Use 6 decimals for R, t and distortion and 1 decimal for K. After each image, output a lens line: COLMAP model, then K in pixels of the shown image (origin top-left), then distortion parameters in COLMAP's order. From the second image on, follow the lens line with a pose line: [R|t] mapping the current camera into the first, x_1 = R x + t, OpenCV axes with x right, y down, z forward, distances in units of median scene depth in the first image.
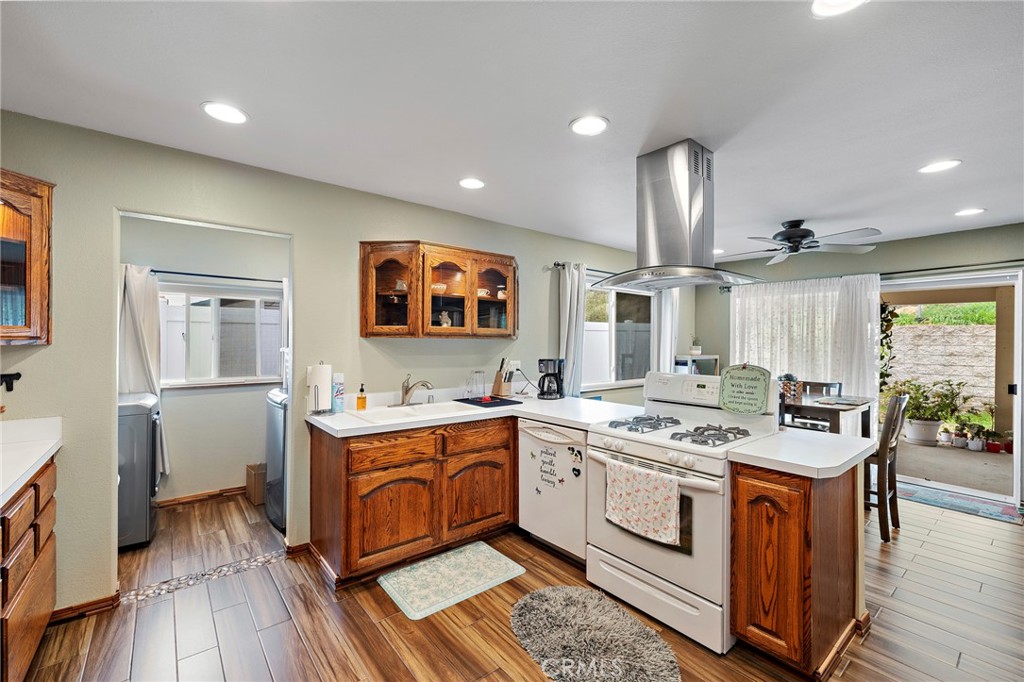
lens RADIAL K [[430.1, 0, 508.8], [0, 430.1, 339.3], [0, 0, 1]] dist [-0.000142, -0.000042]
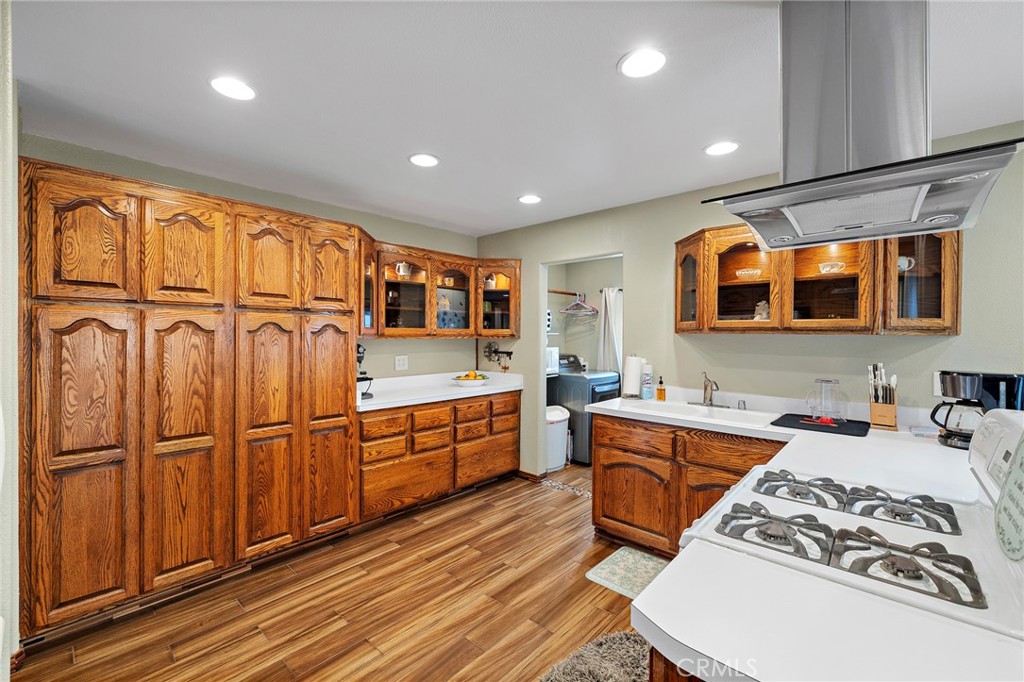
lens RADIAL K [[430.1, 0, 509.9], [0, 430.1, 338.2], [0, 0, 1]] dist [-0.000142, -0.000042]
pose [[0.150423, 0.000074, -0.988622, 0.699037], [-0.006465, 0.999979, -0.000909, 0.011122], [0.988601, 0.006528, 0.150421, 0.485339]]
